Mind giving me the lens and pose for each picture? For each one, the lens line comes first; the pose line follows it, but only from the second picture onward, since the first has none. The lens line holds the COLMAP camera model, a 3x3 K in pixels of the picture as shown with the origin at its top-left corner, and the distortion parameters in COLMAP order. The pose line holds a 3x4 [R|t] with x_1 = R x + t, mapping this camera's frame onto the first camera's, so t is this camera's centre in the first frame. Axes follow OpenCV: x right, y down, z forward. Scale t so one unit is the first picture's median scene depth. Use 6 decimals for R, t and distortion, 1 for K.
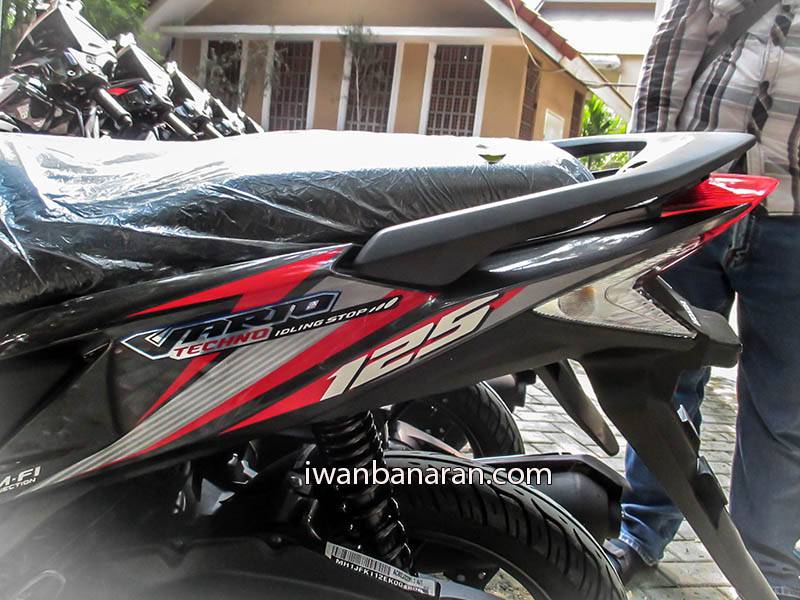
lens RADIAL K [[663.2, 0, 400.0], [0, 663.2, 300.0], [0, 0, 1]] dist [-0.024245, -0.001778]
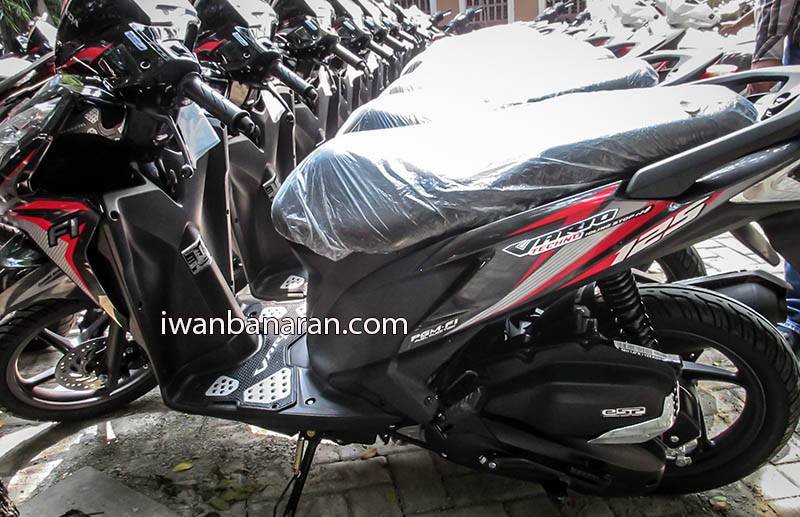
lens RADIAL K [[625.2, 0, 433.8], [0, 625.2, 255.0], [0, 0, 1]] dist [-0.006170, -0.002691]
pose [[0.974987, -0.132844, -0.178194, -0.289513], [0.162639, 0.972858, 0.164608, -0.246257], [0.151490, -0.189472, 0.970129, -0.765256]]
